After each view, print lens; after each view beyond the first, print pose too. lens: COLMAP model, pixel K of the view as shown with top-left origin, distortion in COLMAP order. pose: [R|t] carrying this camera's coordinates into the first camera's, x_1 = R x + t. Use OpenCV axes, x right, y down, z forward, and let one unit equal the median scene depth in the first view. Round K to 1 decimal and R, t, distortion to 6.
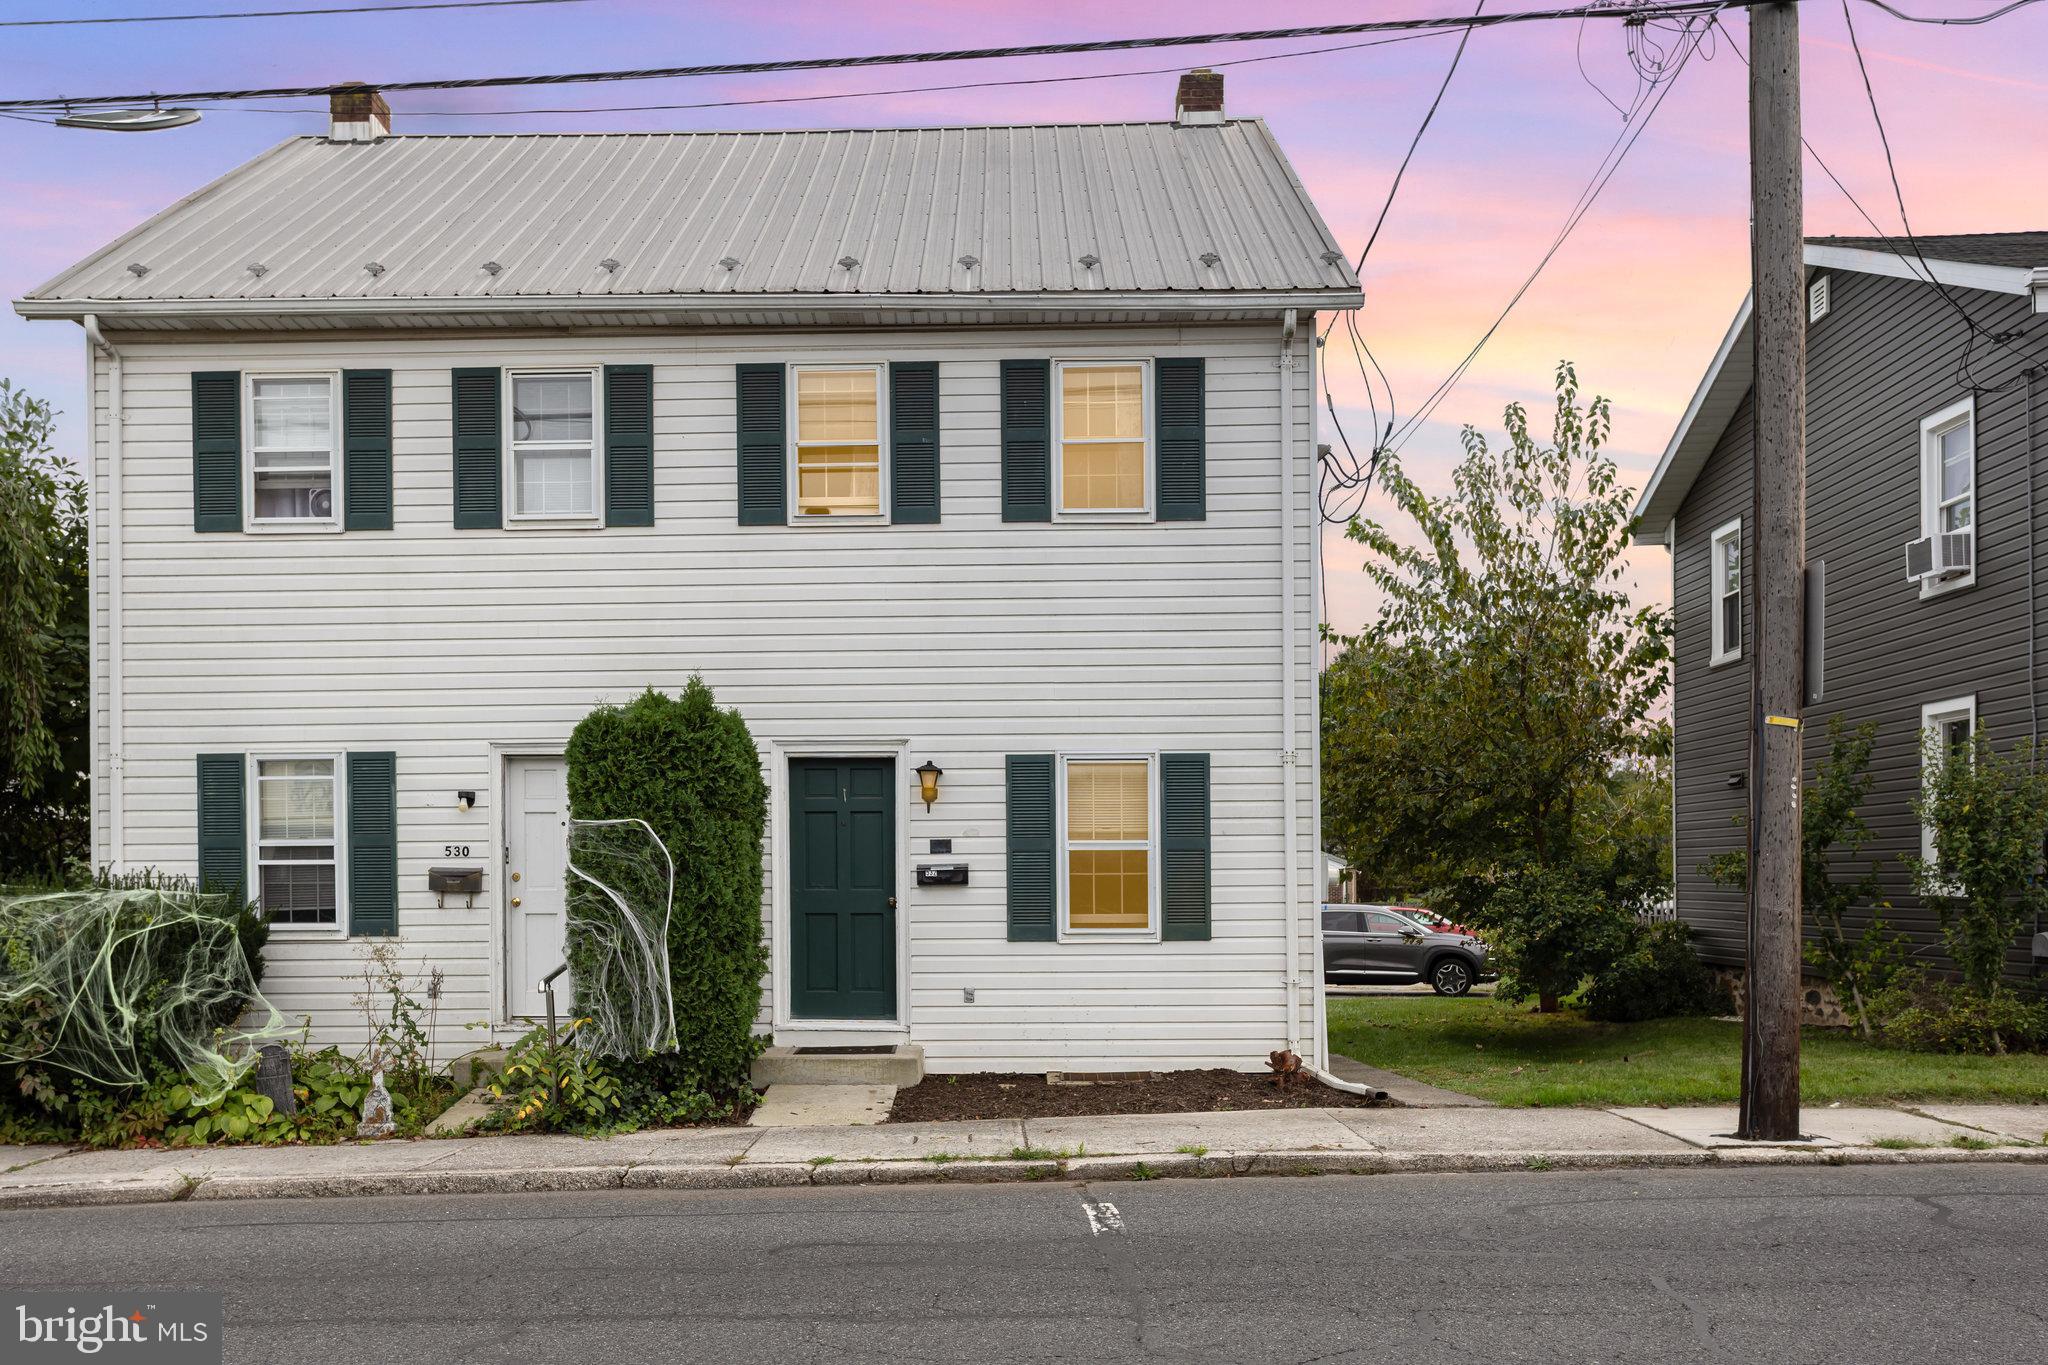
lens RADIAL K [[3406.1, 0, 974.0], [0, 3406.1, 631.4], [0, 0, 1]] dist [0.061358, 0.000000]
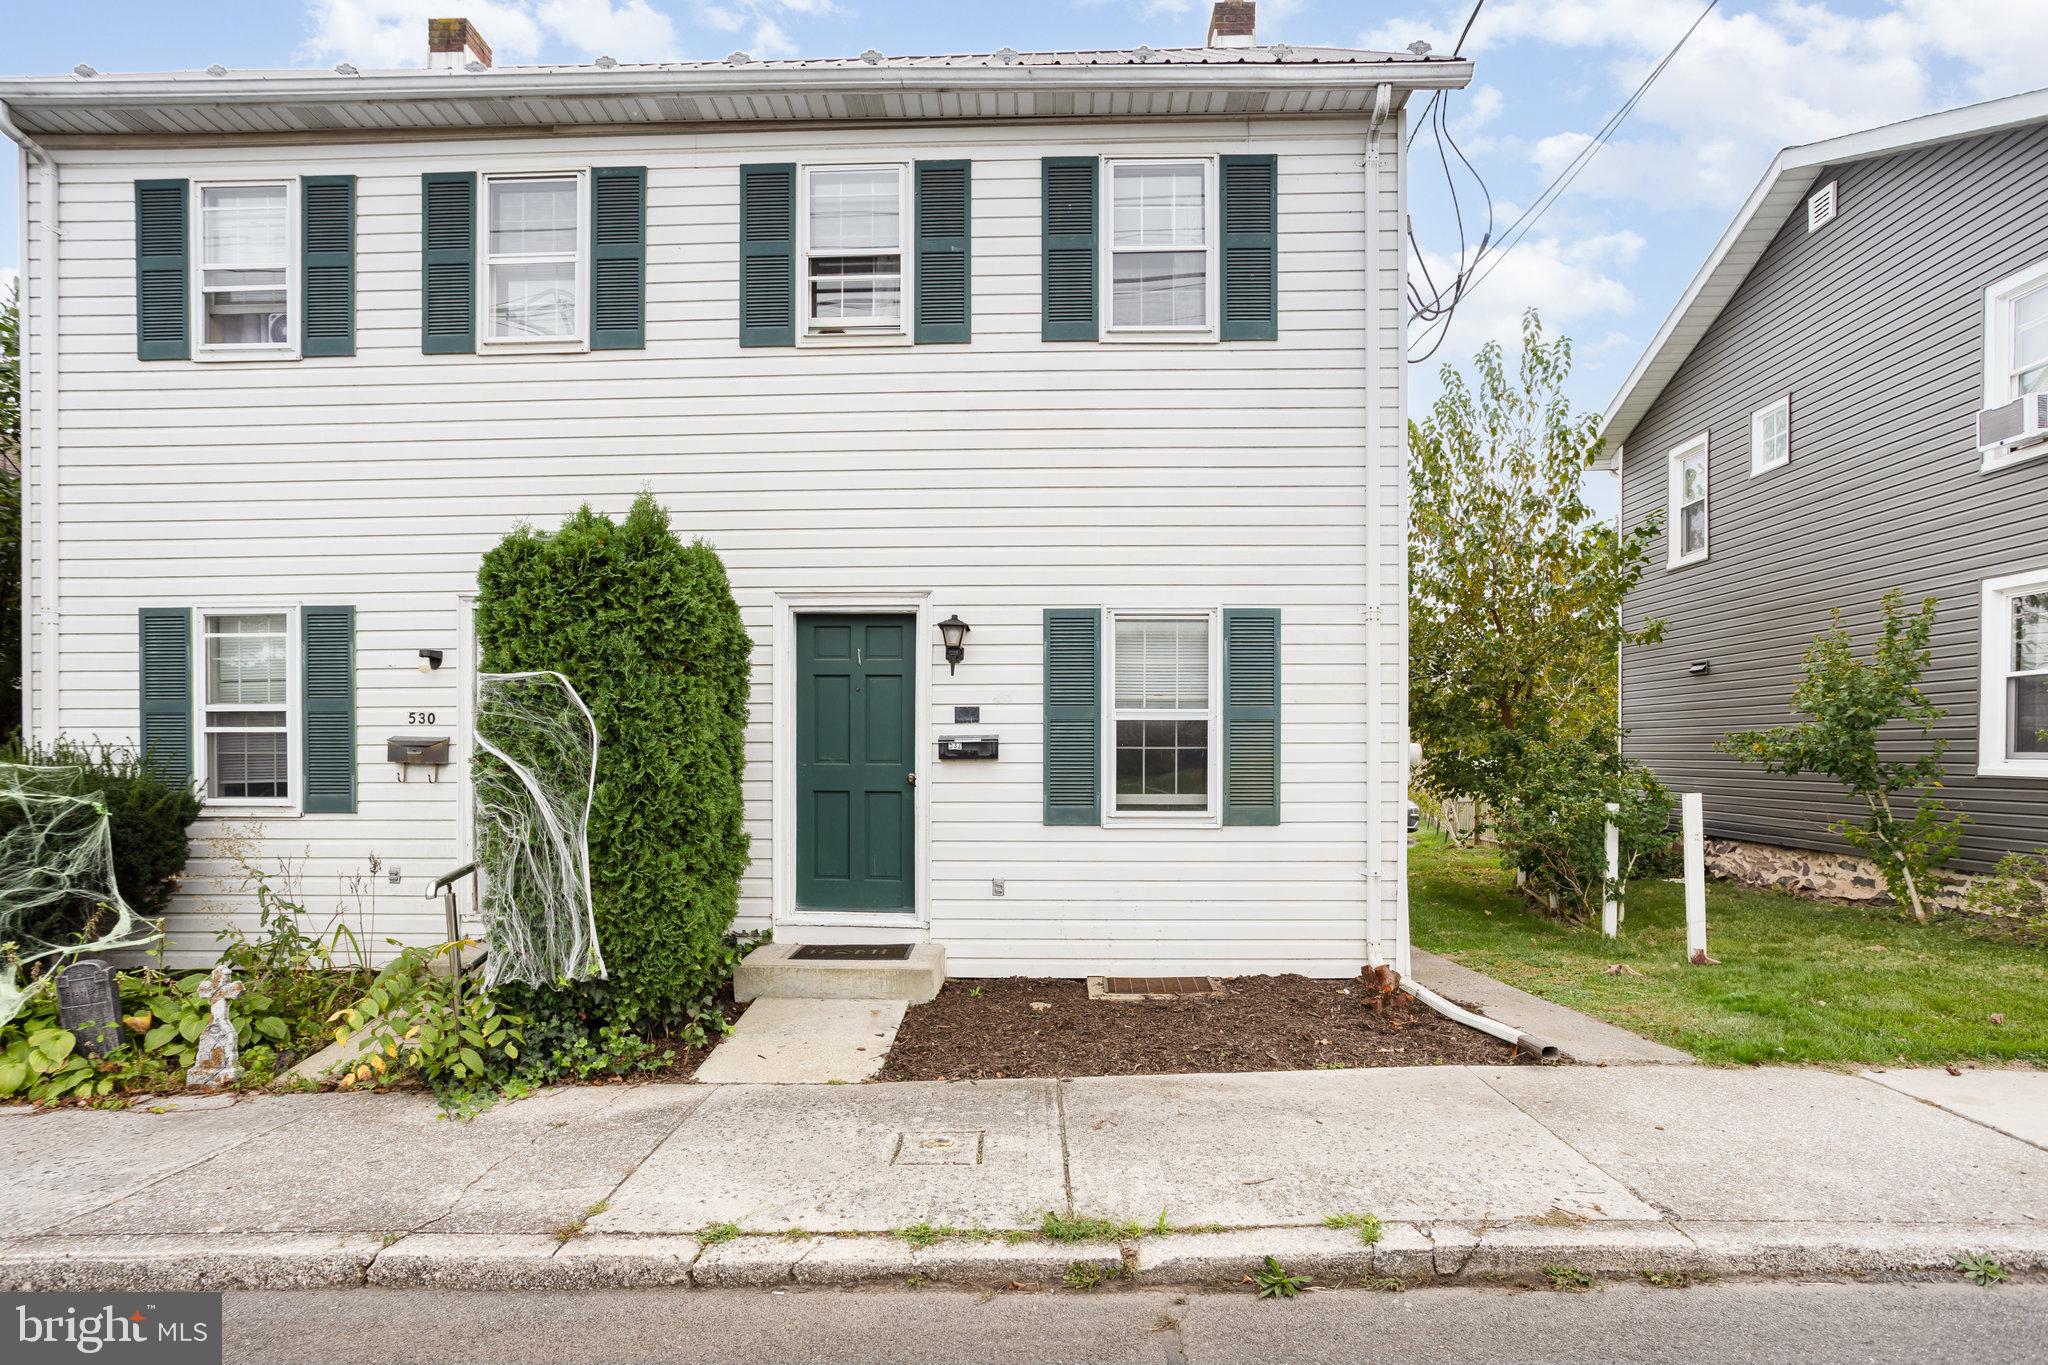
lens RADIAL K [[1598.7, 0, 1126.5], [0, 1598.7, 637.5], [0, 0, 1]] dist [0.032760, -0.002706]
pose [[0.998299, 0.010099, 0.057413, 0.007078], [-0.010164, 0.999948, 0.000842, 0.042756], [-0.057402, -0.001424, 0.998350, 0.593336]]
